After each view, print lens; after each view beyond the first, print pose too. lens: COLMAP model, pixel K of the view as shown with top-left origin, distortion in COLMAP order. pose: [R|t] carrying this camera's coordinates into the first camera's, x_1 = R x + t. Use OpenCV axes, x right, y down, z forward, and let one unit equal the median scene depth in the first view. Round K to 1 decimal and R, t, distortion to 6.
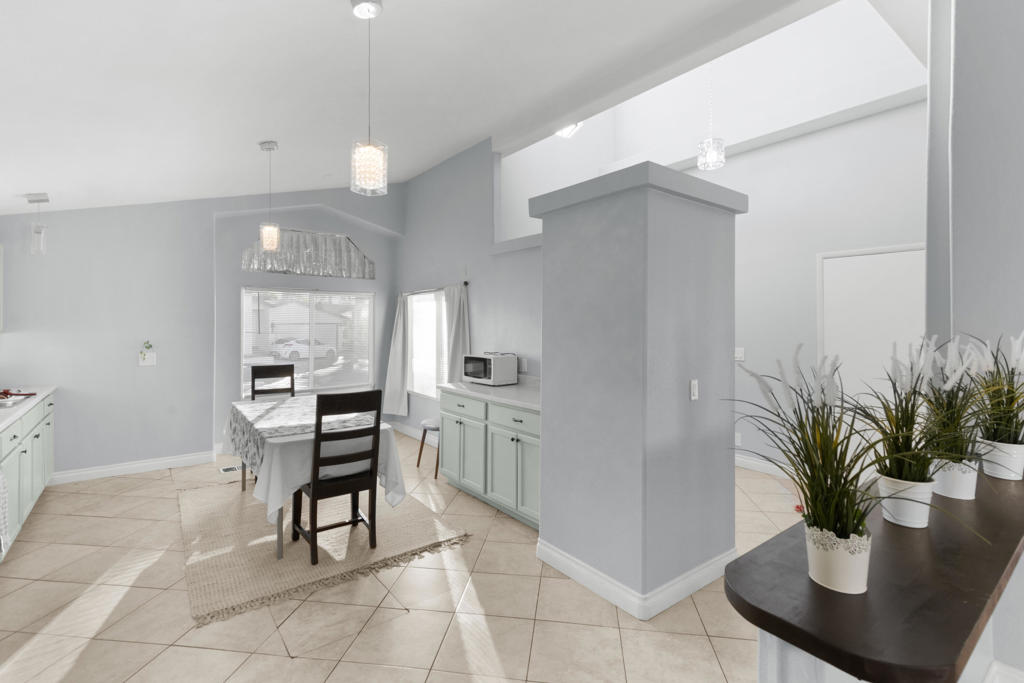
lens RADIAL K [[485.8, 0, 514.8], [0, 485.8, 331.5], [0, 0, 1]] dist [0.010858, -0.001605]
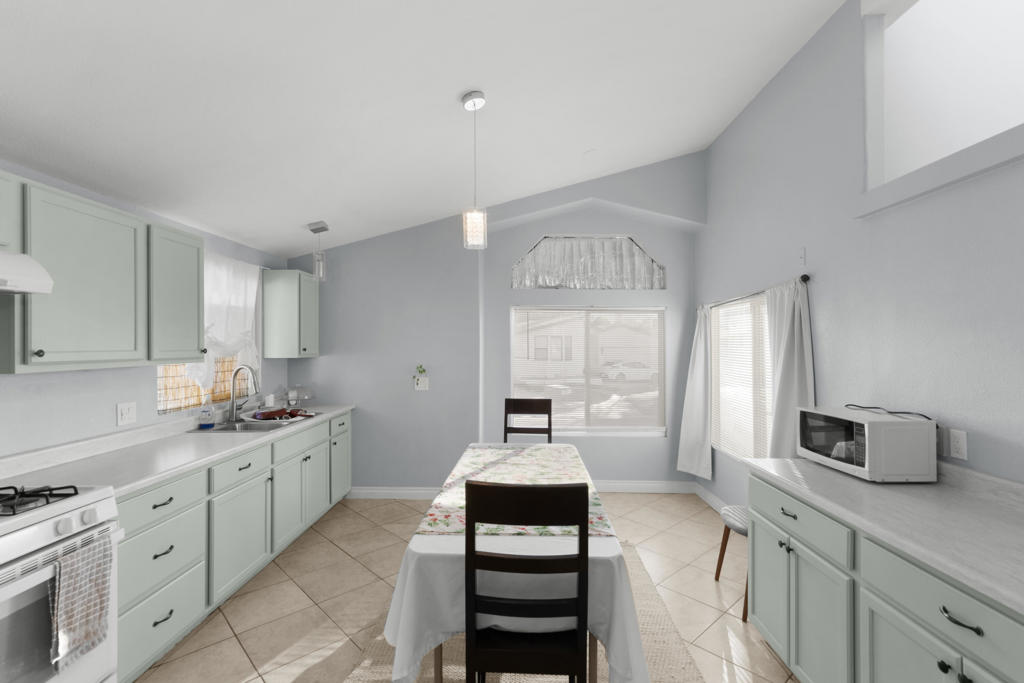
lens RADIAL K [[485.8, 0, 497.3], [0, 485.8, 335.0], [0, 0, 1]] dist [0.010858, -0.001605]
pose [[0.774063, -0.012635, -0.632982, -0.019722], [-0.012772, 0.999286, -0.035565, -0.008581], [0.632979, 0.035614, 0.773349, 0.346964]]
